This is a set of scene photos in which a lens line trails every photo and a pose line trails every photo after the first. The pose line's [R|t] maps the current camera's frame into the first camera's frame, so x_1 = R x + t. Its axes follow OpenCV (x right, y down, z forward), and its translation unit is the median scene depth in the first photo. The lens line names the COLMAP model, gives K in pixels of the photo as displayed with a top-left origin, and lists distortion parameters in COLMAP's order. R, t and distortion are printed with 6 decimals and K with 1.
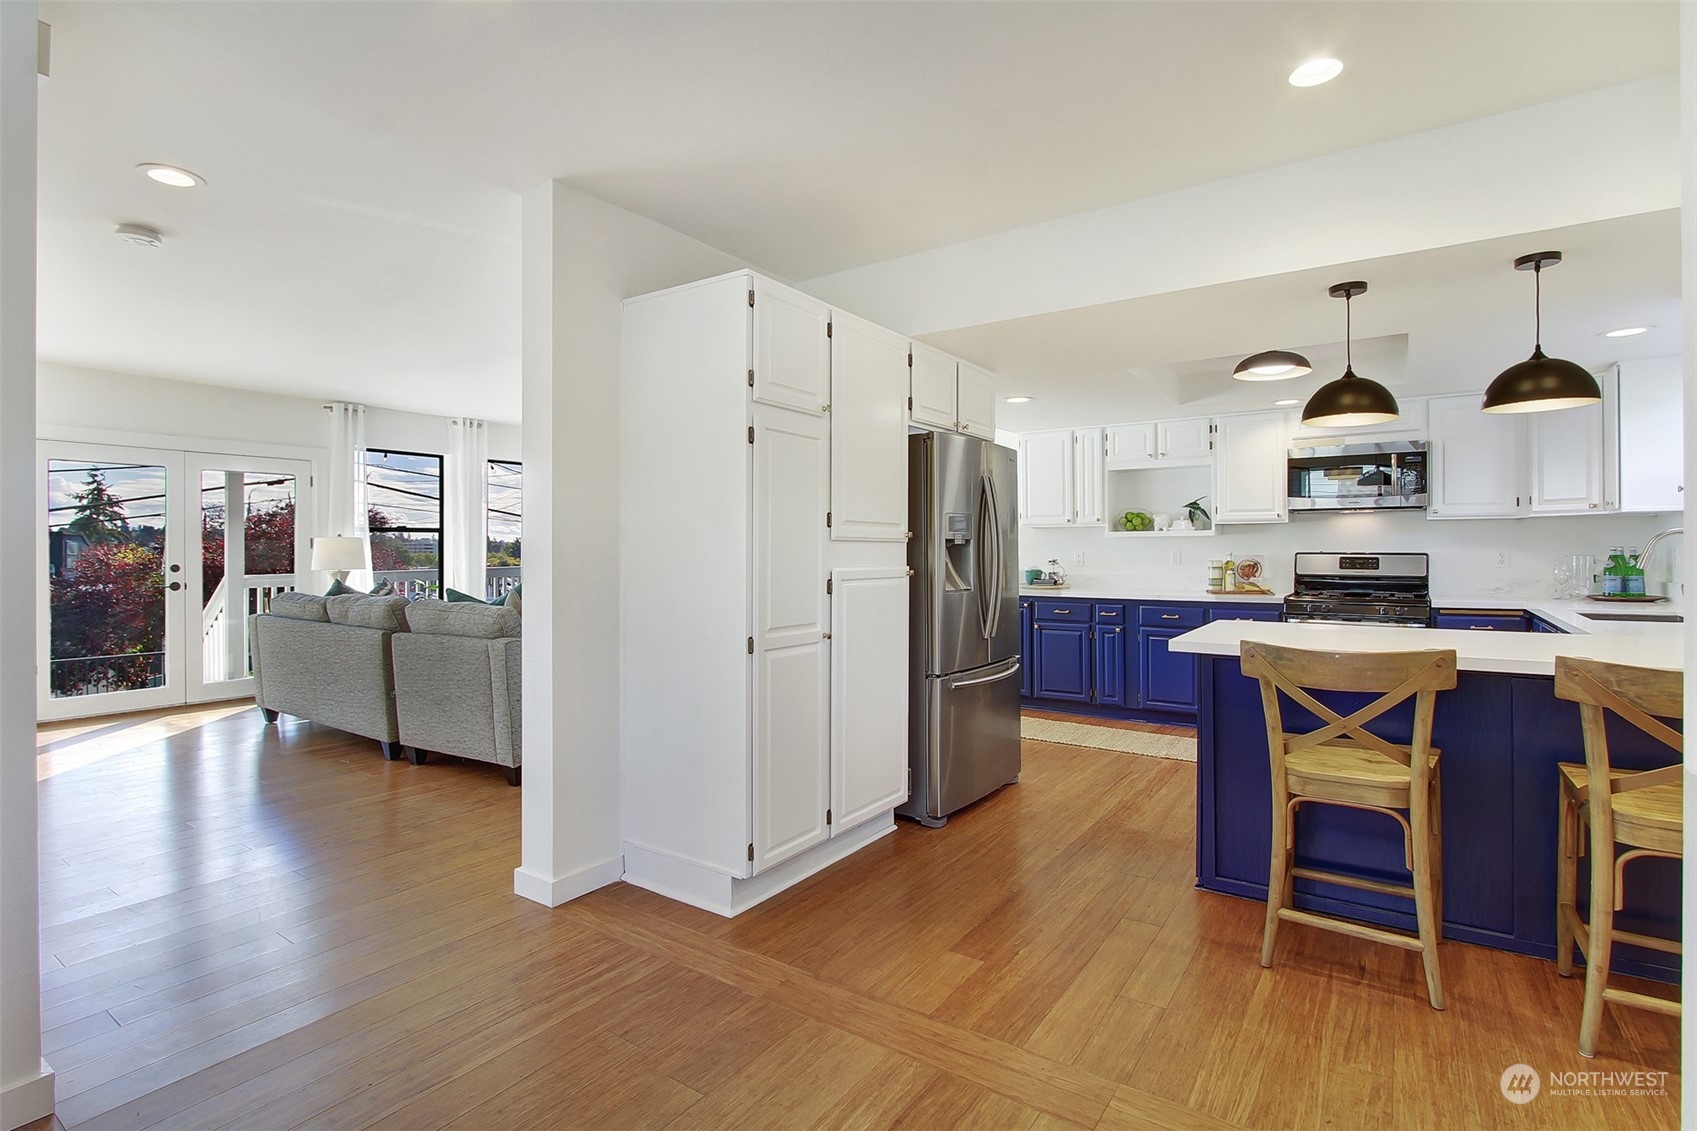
lens RADIAL K [[831.5, 0, 848.5], [0, 831.5, 565.5], [0, 0, 1]] dist [-0.001074, -0.000261]
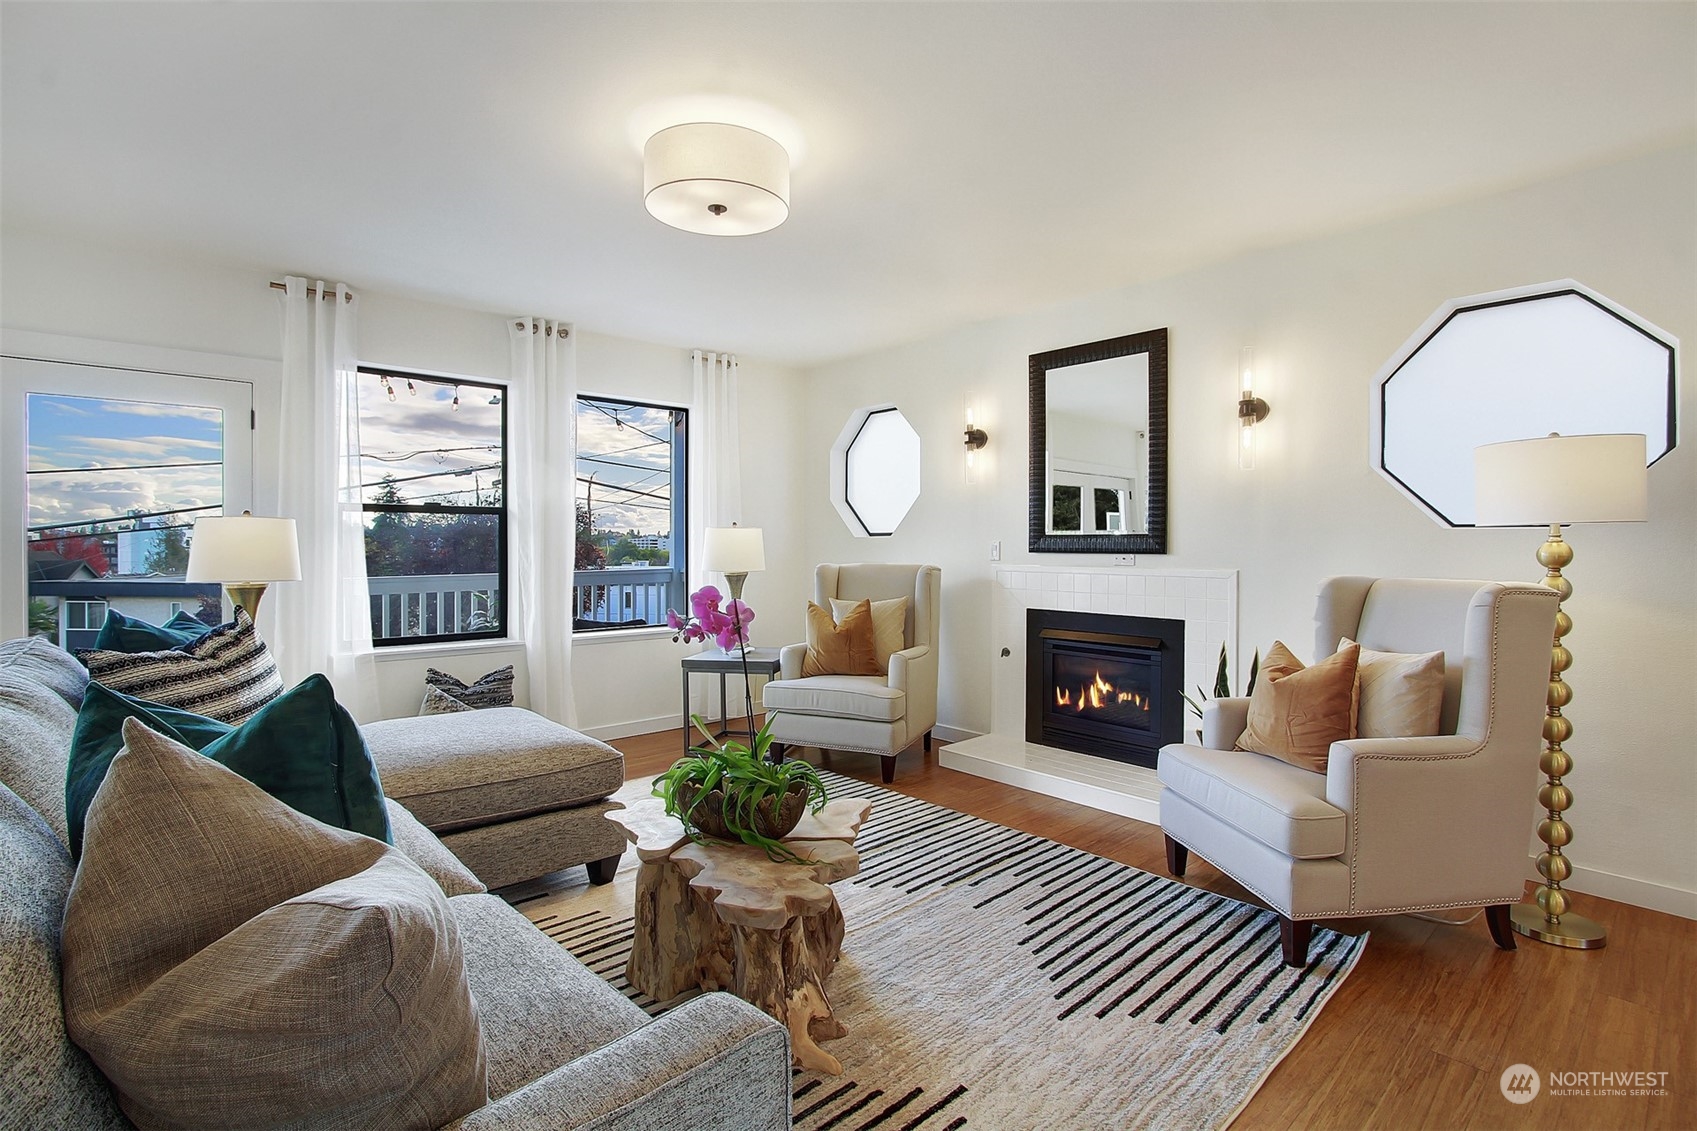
lens RADIAL K [[801.8, 0, 848.5], [0, 801.8, 565.5], [0, 0, 1]] dist [-0.027120, -0.000024]
pose [[0.969991, 0.010769, -0.242903, -0.107936], [-0.010105, 0.999941, 0.003977, -0.007023], [0.242931, -0.001403, 0.970042, 0.503057]]
